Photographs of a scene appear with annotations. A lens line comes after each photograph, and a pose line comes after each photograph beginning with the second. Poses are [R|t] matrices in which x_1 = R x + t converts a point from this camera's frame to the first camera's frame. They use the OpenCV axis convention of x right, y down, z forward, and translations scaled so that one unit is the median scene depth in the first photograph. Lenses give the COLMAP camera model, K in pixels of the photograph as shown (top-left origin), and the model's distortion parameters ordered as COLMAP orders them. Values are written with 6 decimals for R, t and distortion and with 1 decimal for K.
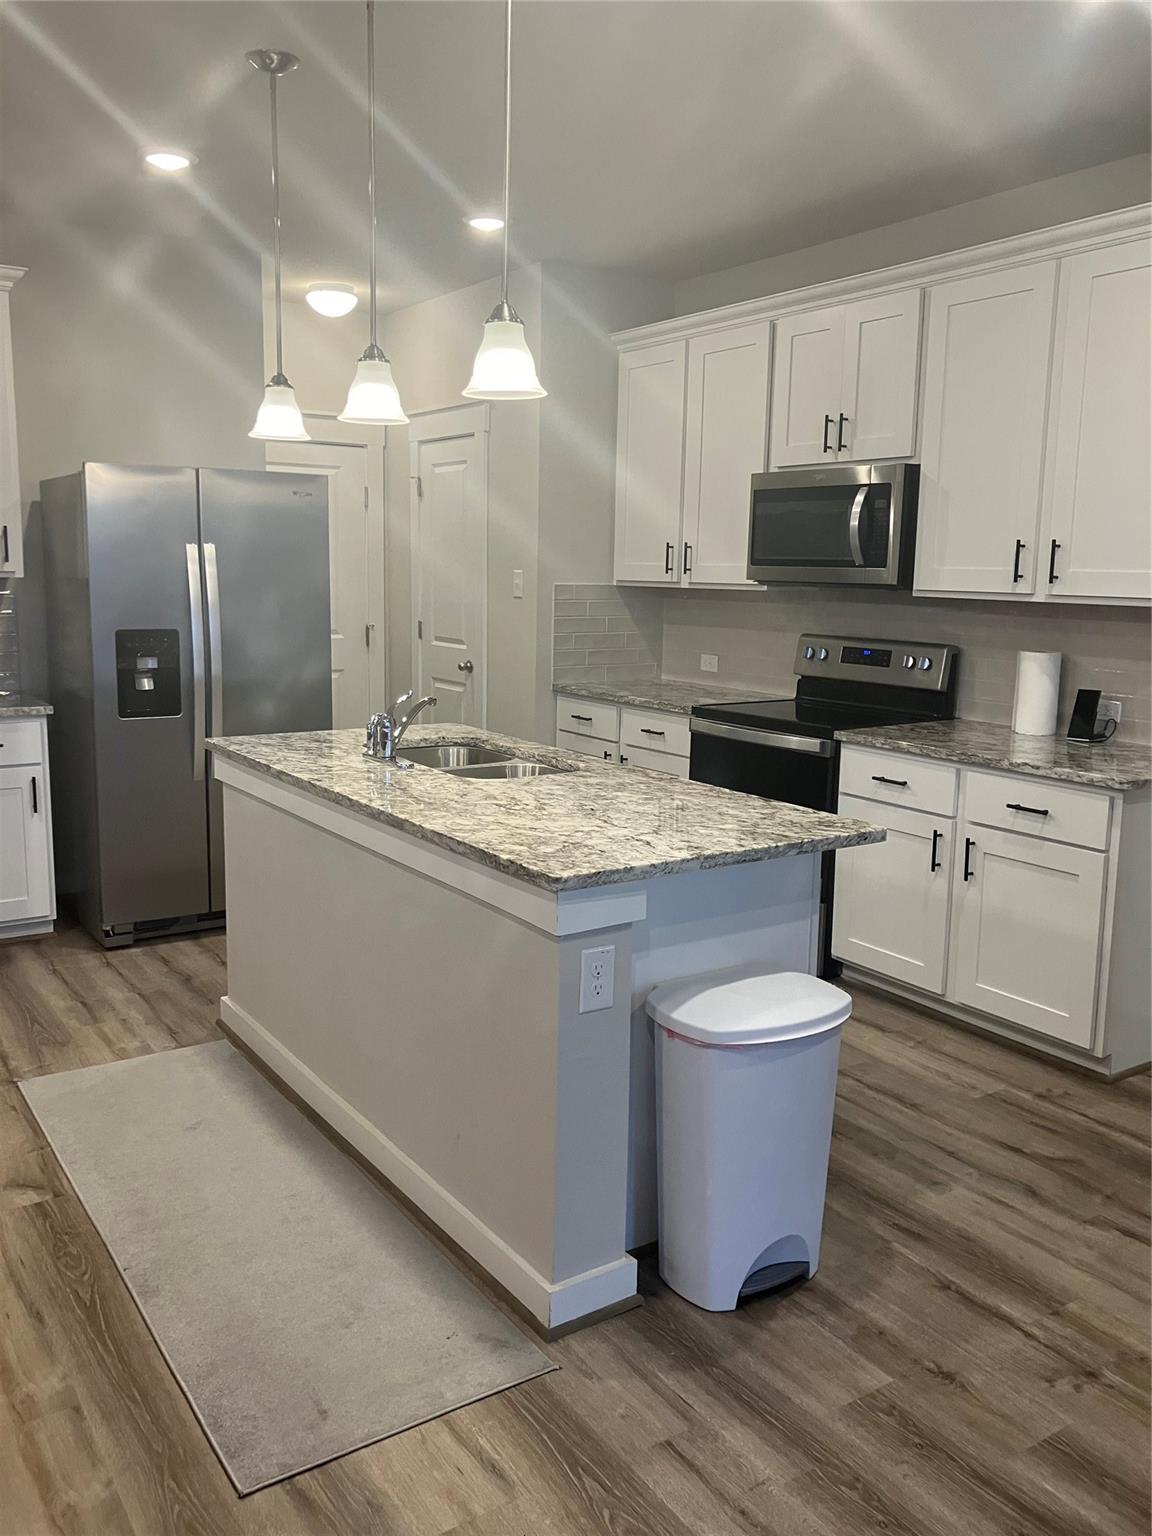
lens RADIAL K [[1260.4, 0, 582.5], [0, 1260.4, 771.2], [0, 0, 1]] dist [-0.013725, -0.007920]
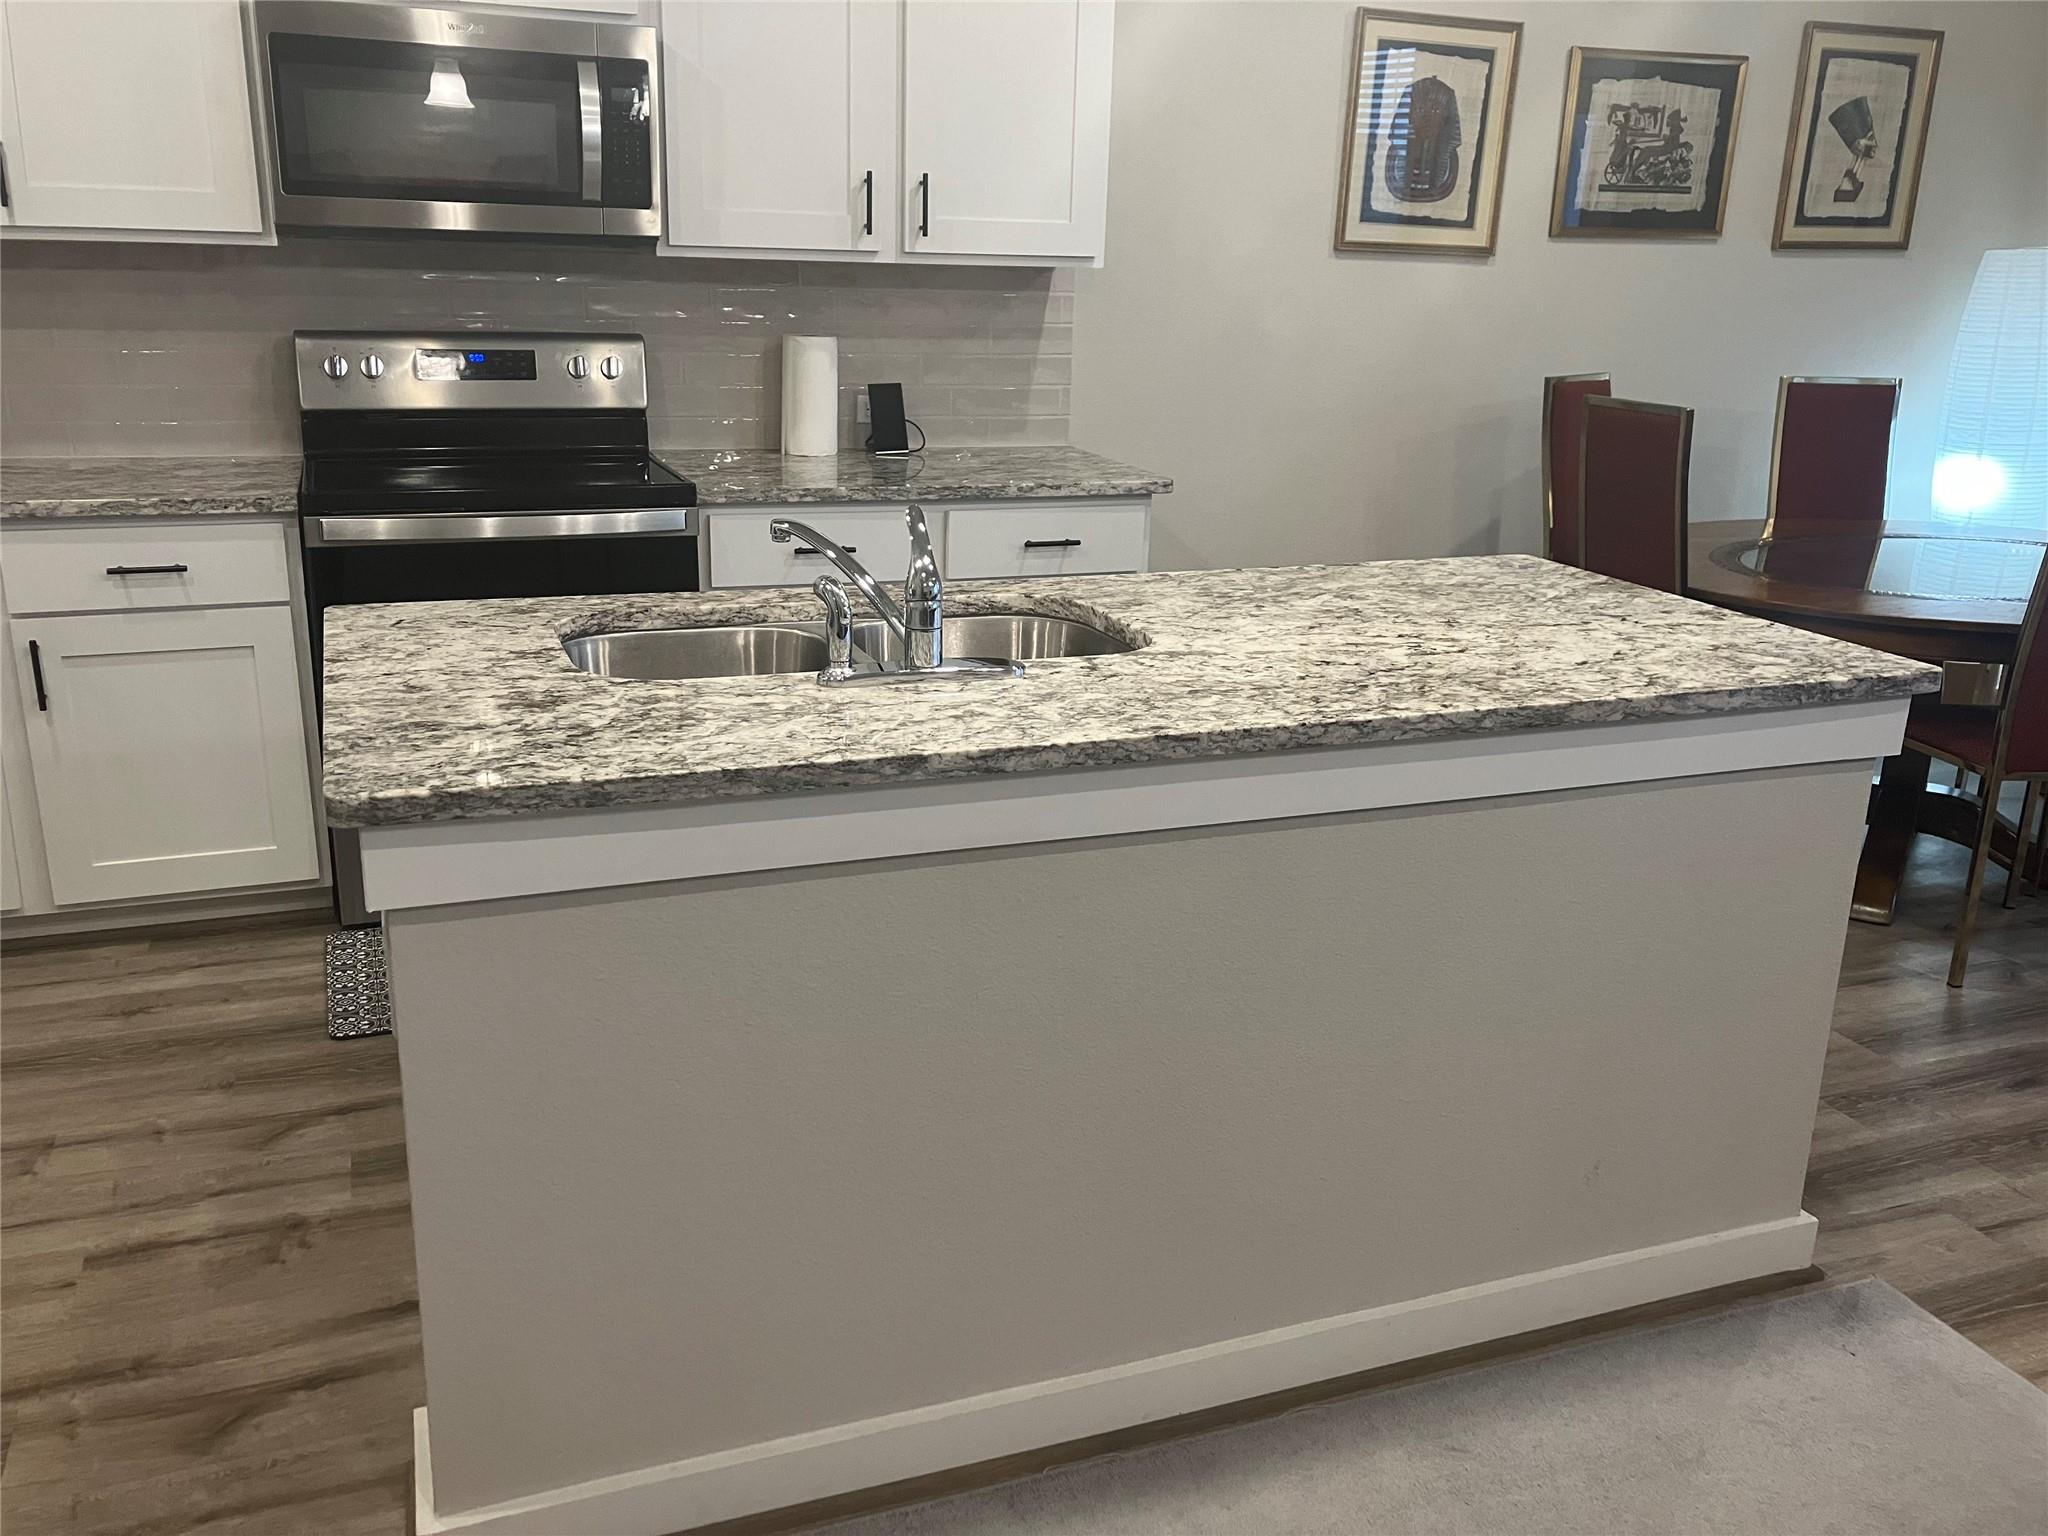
lens RADIAL K [[1683.3, 0, 1016.0], [0, 1683.3, 762.2], [0, 0, 1]] dist [0.041530, -0.055442]
pose [[0.225252, -0.294554, 0.928708, -0.504666], [0.134671, 0.953468, 0.269744, -0.095872], [-0.964948, 0.064310, 0.254439, 0.596554]]
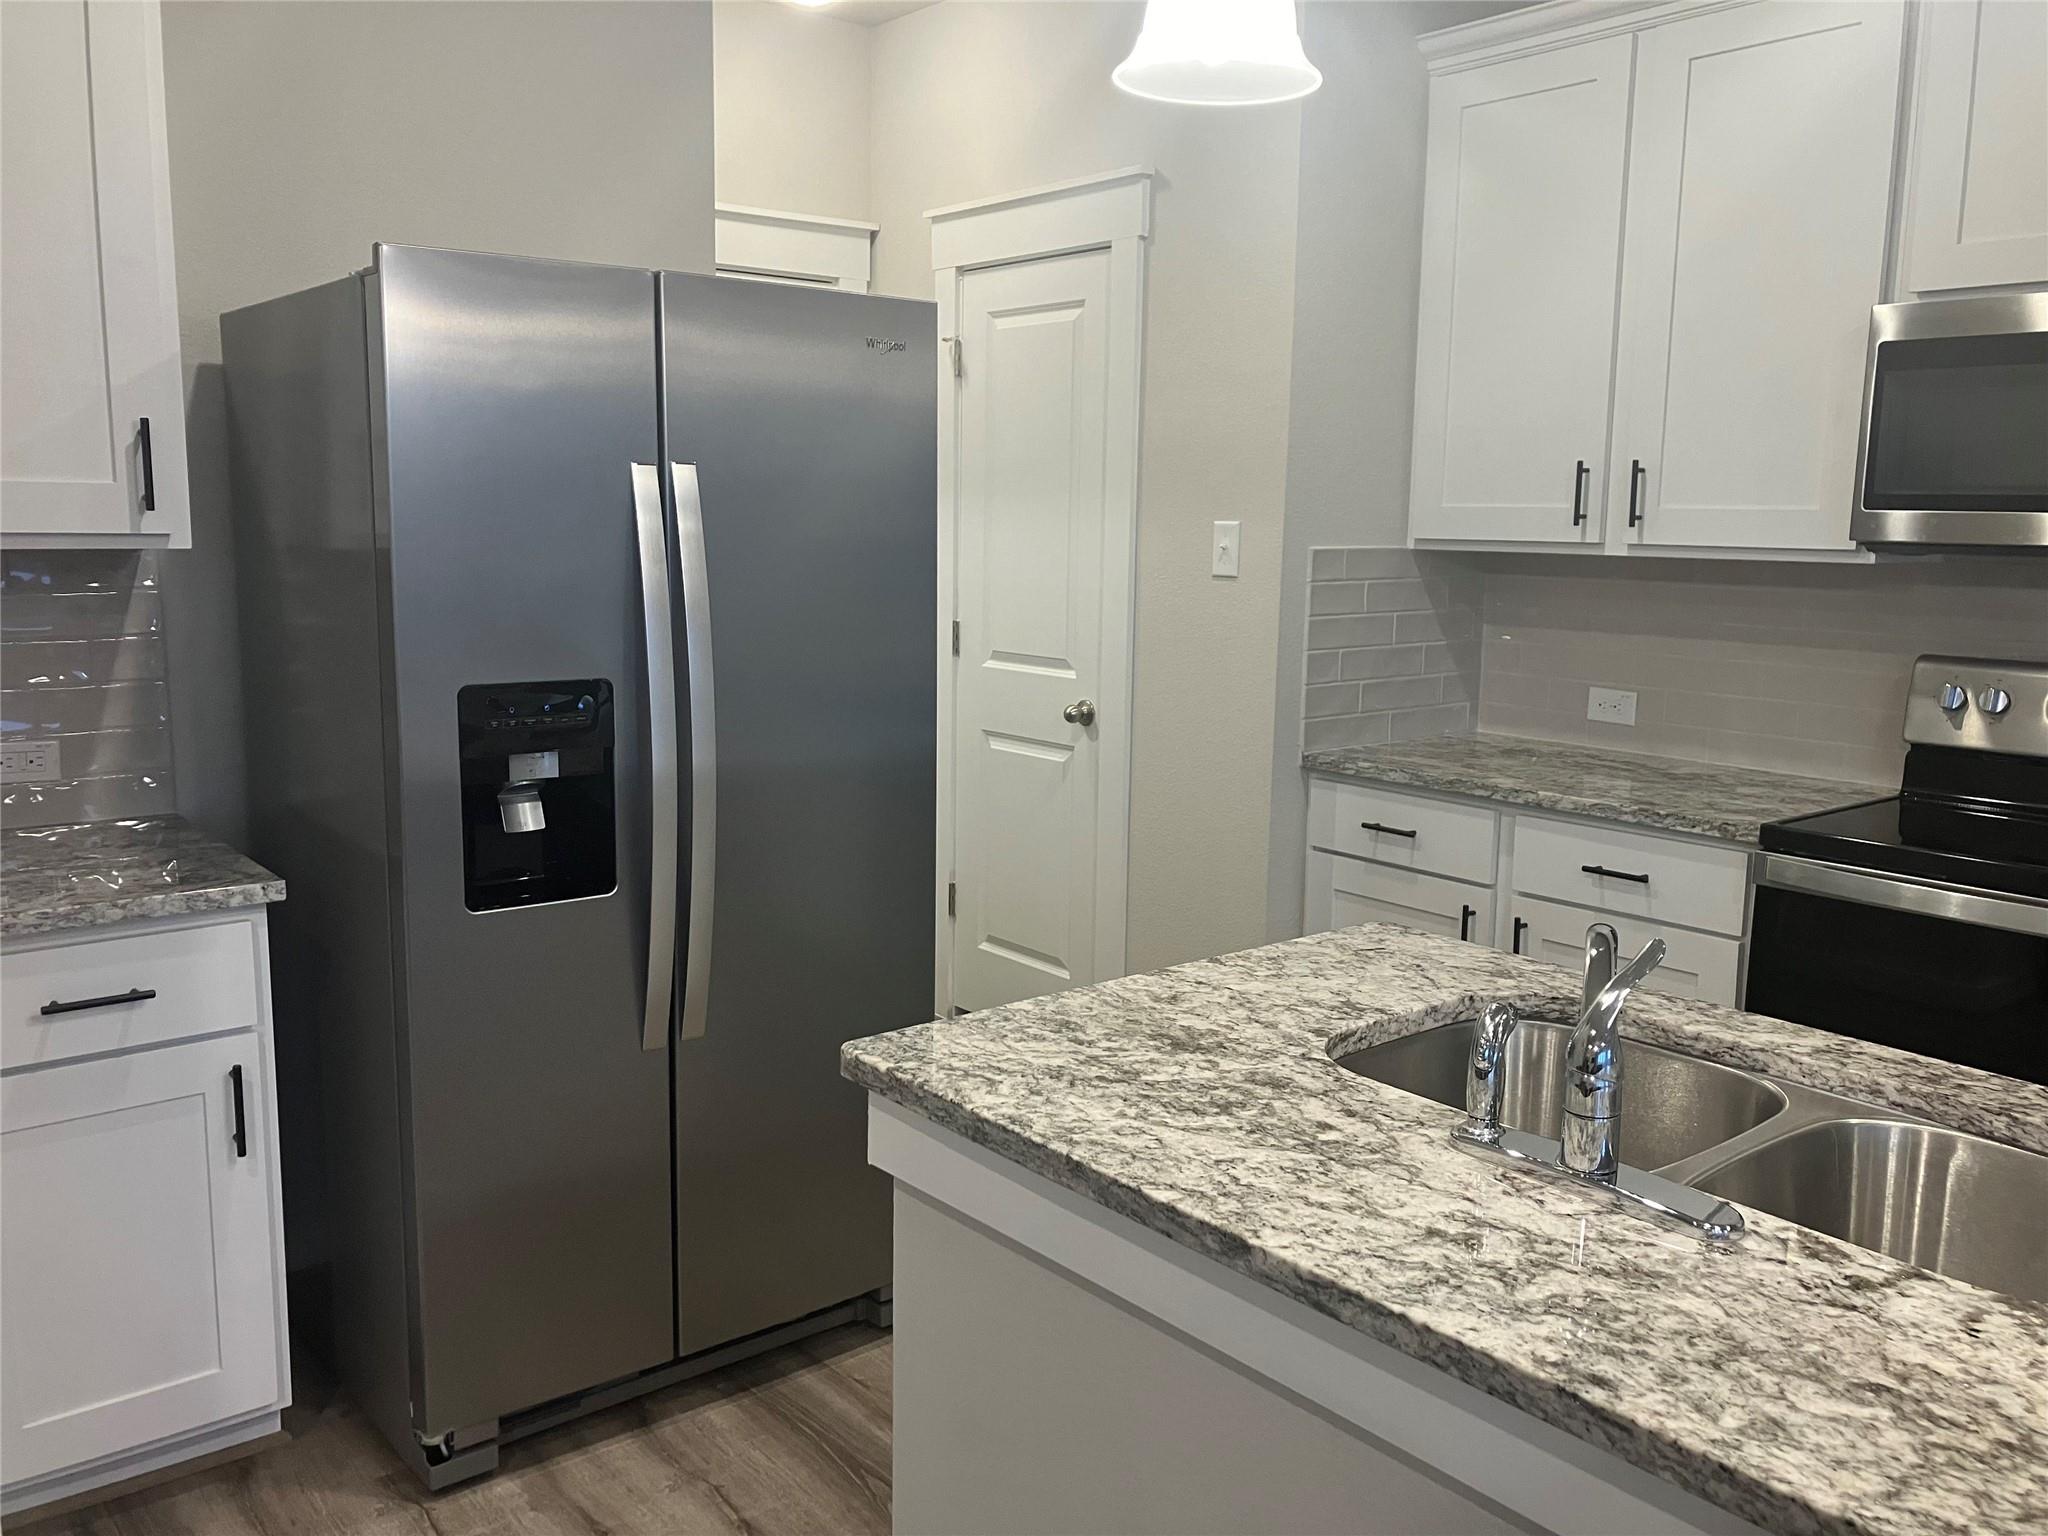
lens RADIAL K [[1683.3, 0, 1016.0], [0, 1683.3, 762.2], [0, 0, 1]] dist [0.041530, -0.055442]
pose [[0.996332, -0.019274, 0.083377, -0.232267], [0.020211, 0.999742, -0.010409, -0.076291], [-0.083155, 0.012056, 0.996464, 0.445268]]
